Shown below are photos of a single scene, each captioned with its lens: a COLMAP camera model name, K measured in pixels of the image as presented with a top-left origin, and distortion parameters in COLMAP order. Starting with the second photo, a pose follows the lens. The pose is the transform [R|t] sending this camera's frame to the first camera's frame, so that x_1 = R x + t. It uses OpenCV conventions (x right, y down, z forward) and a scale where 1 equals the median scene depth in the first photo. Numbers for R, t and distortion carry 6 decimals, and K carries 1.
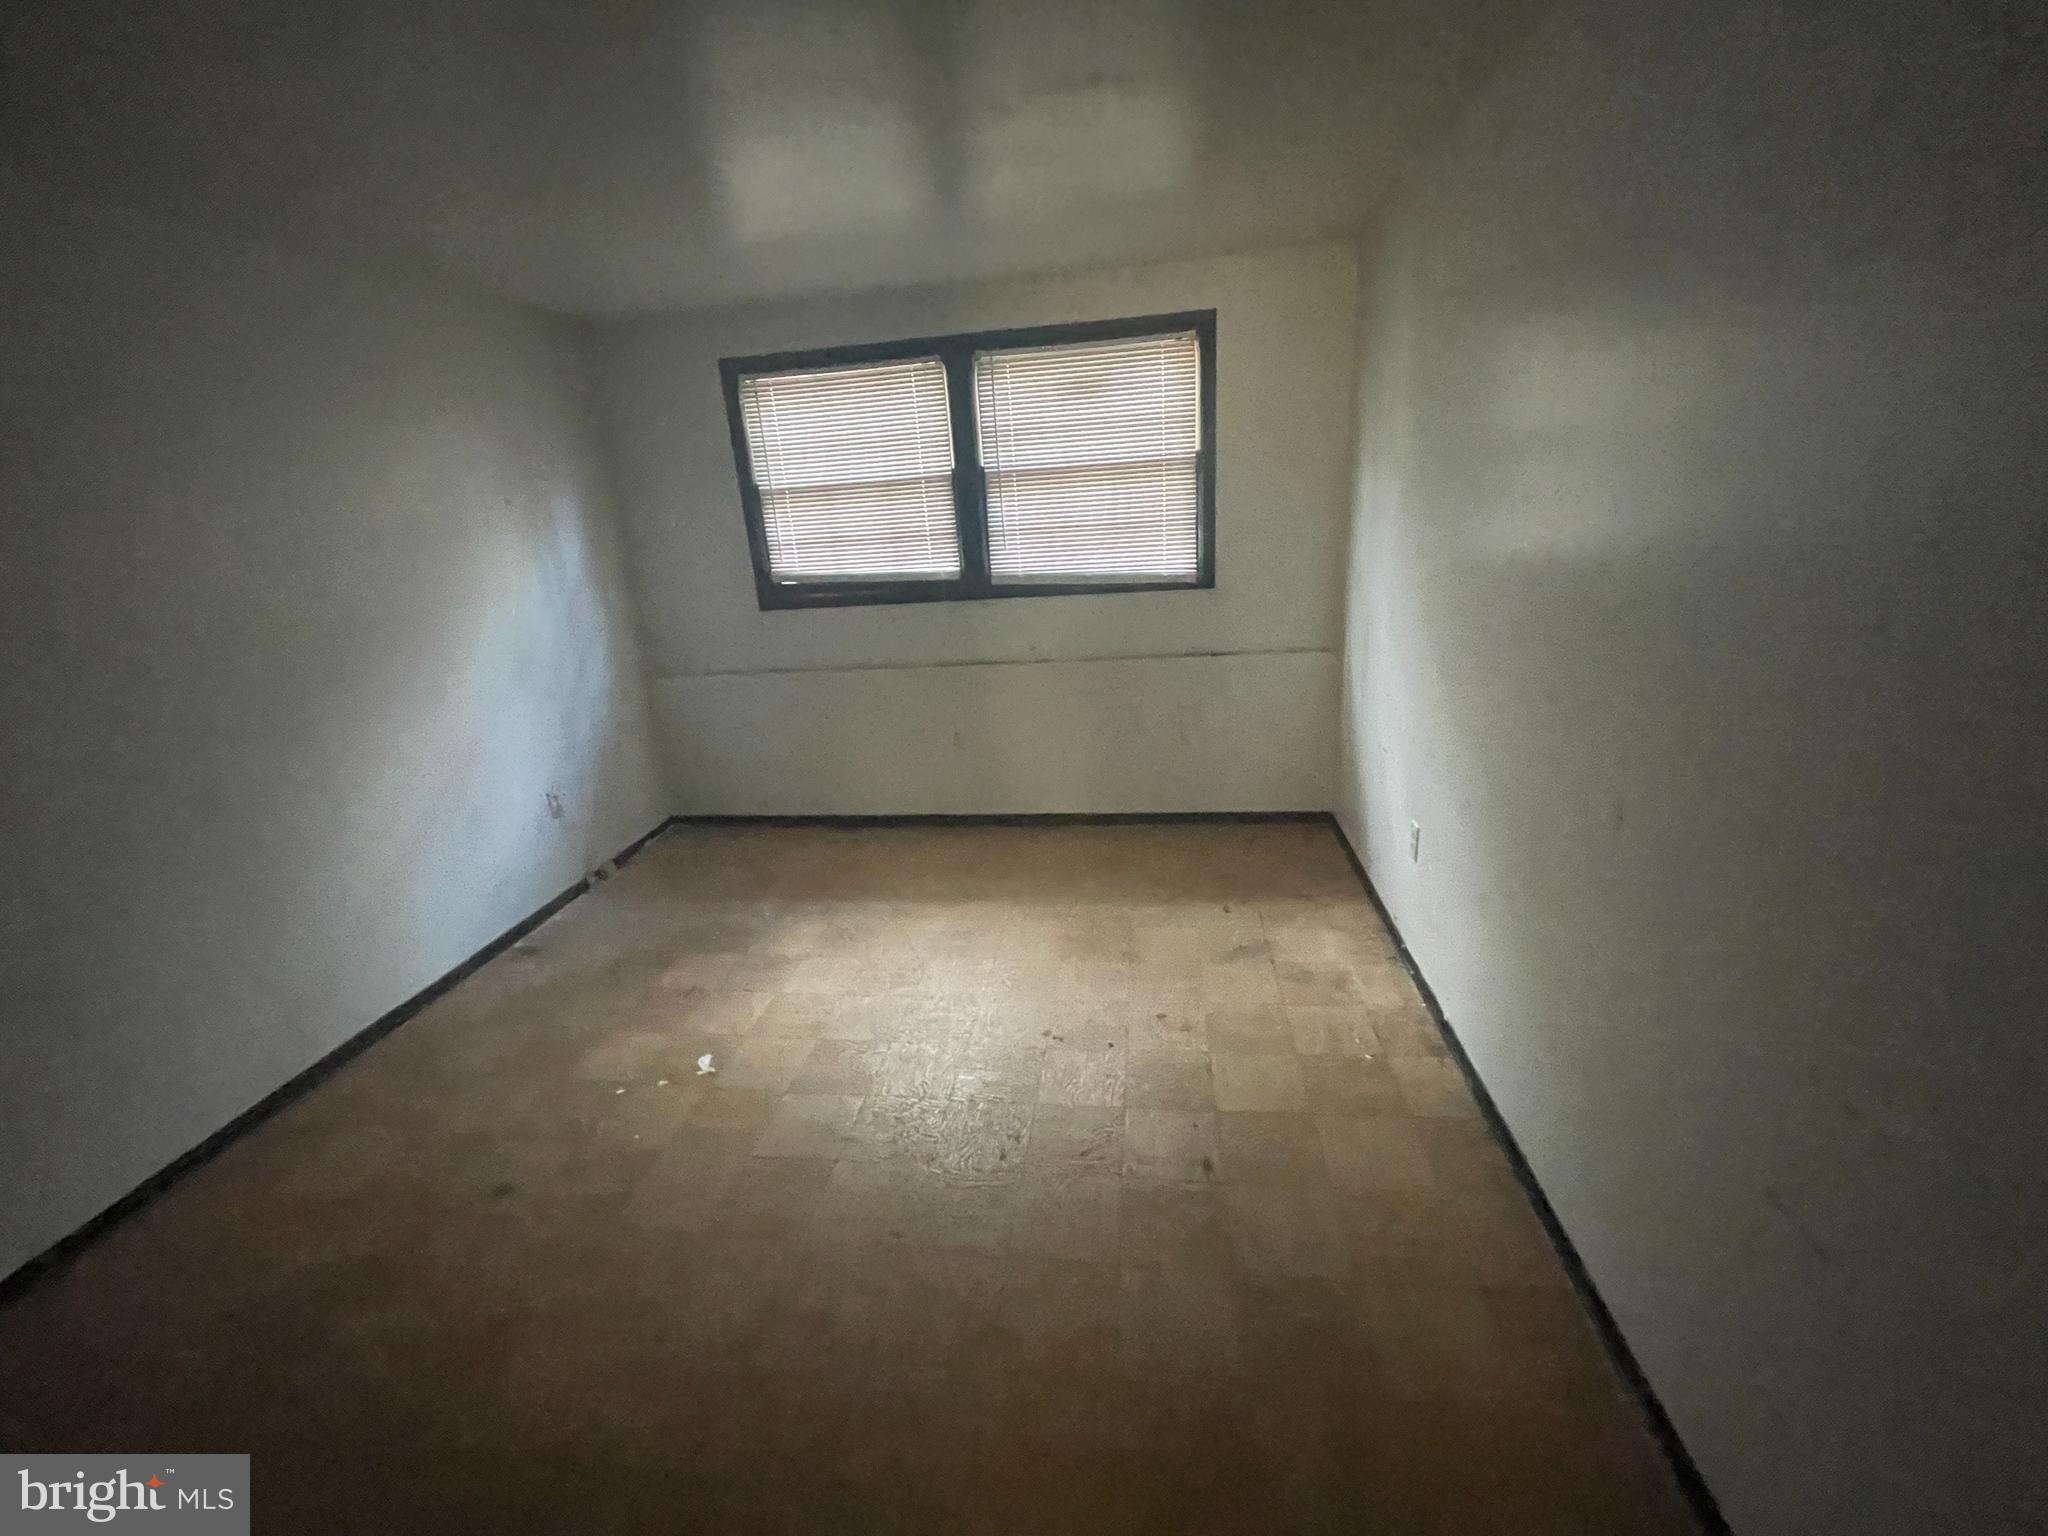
lens RADIAL K [[828.4, 0, 1024.0], [0, 828.4, 768.0], [0, 0, 1]] dist [-0.002727, 0.000580]
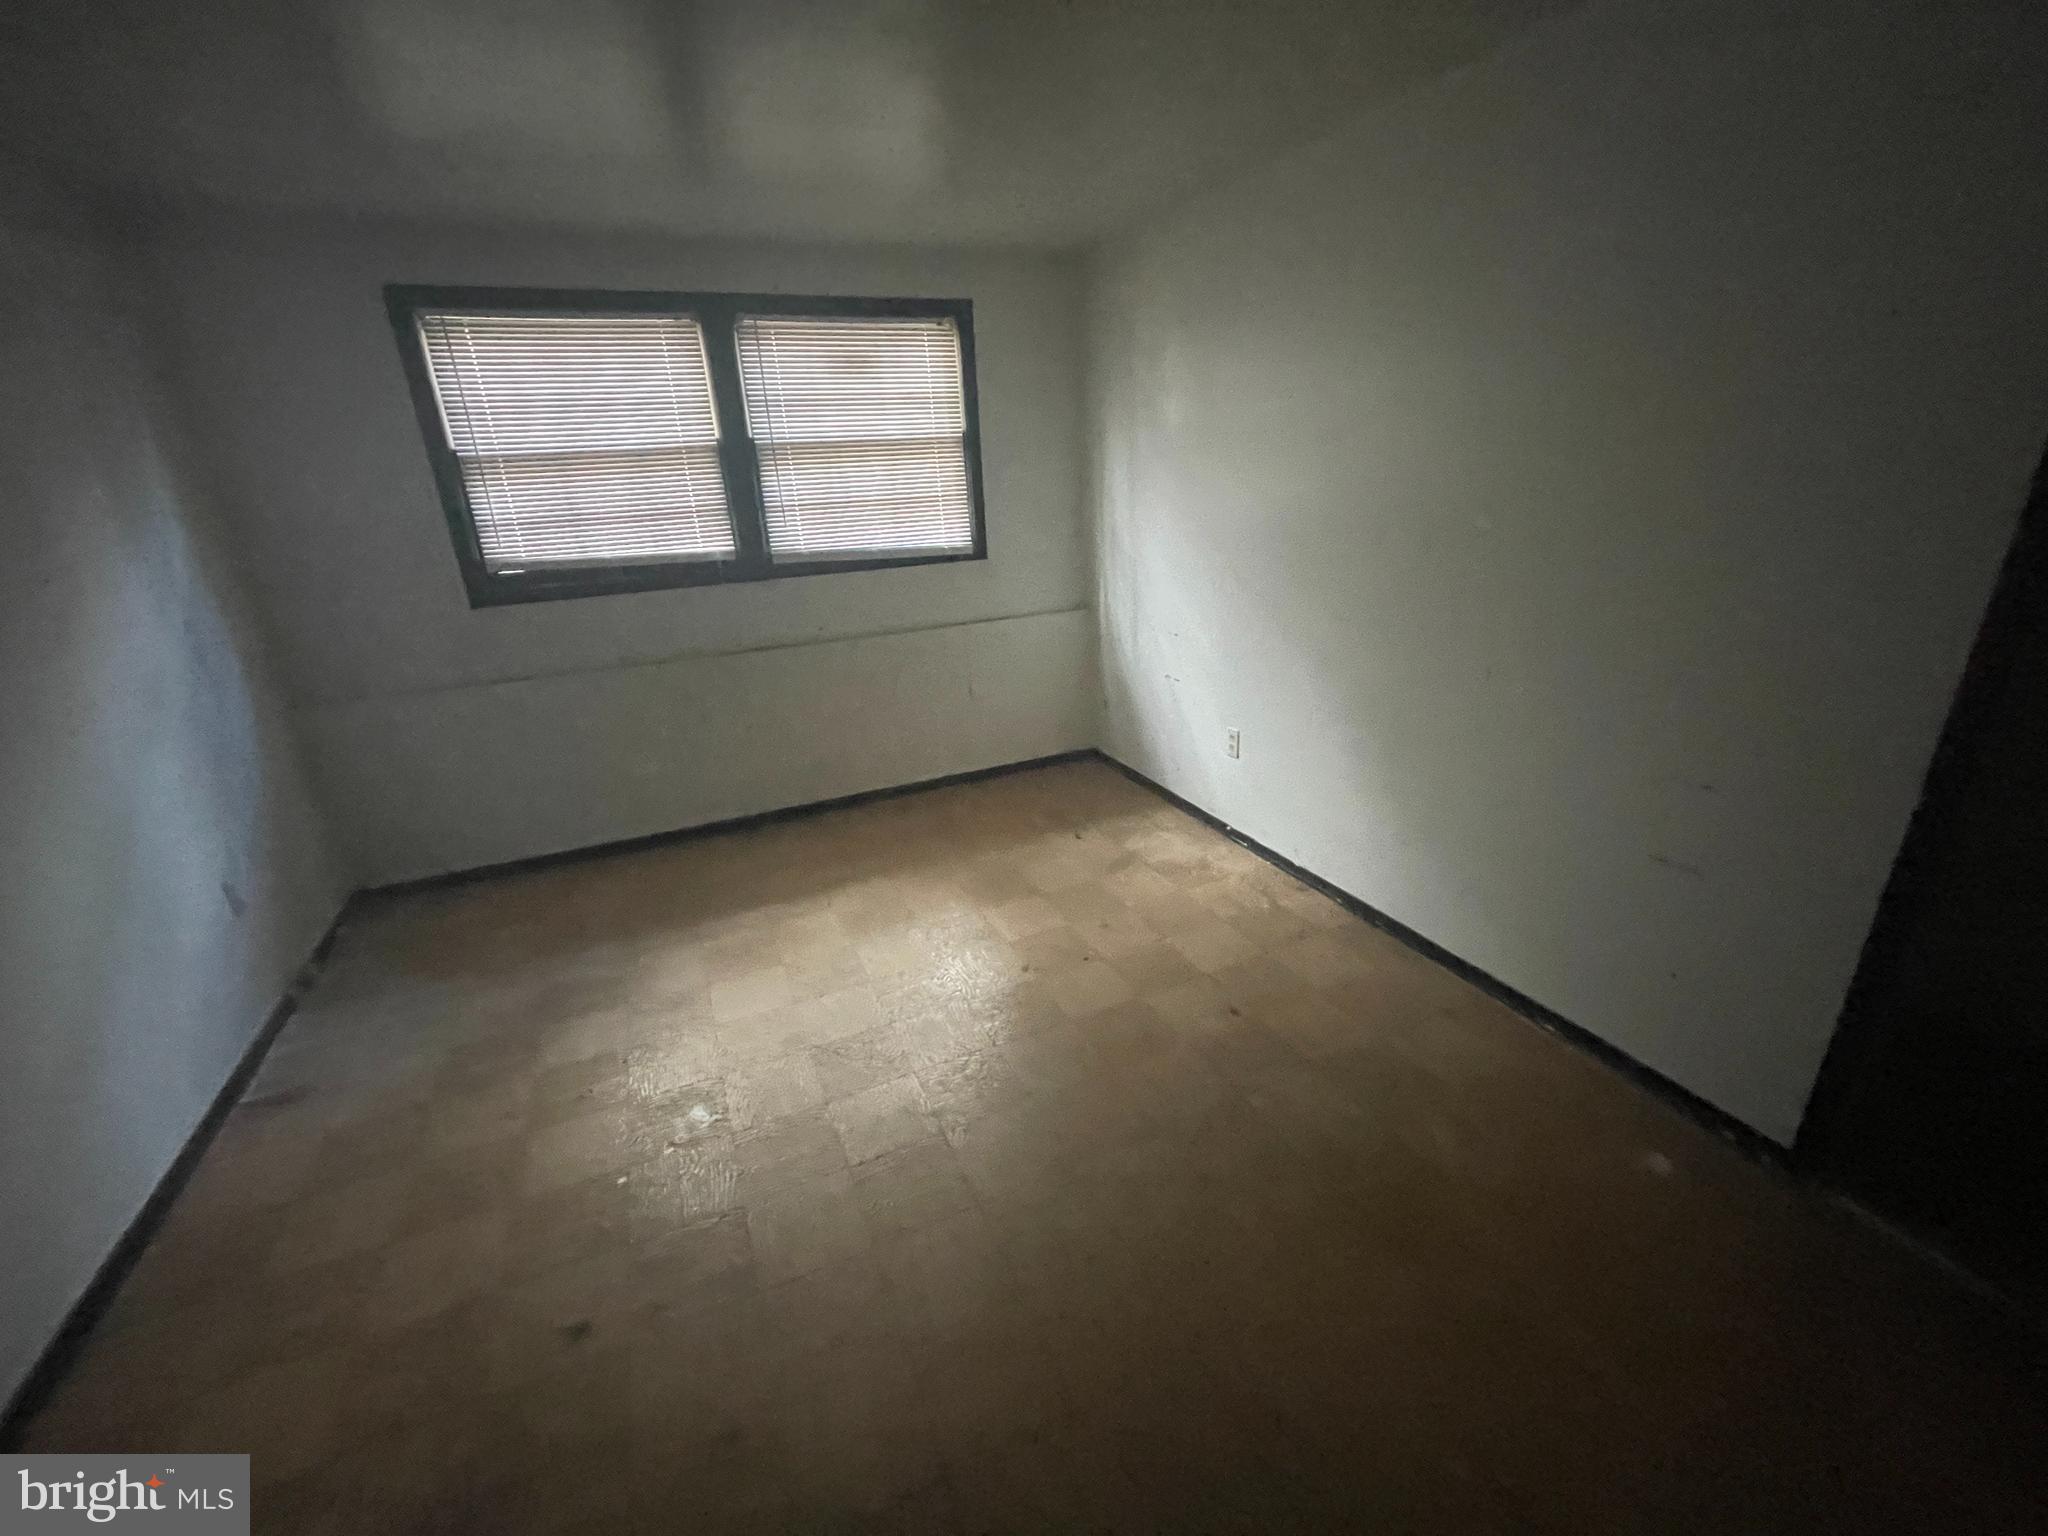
lens RADIAL K [[828.4, 0, 1024.0], [0, 828.4, 768.0], [0, 0, 1]] dist [-0.002727, 0.000580]
pose [[0.842363, -0.163166, 0.513617, -0.354913], [0.159558, 0.985844, 0.051500, 0.006625], [-0.514749, 0.038570, 0.856473, 0.054040]]
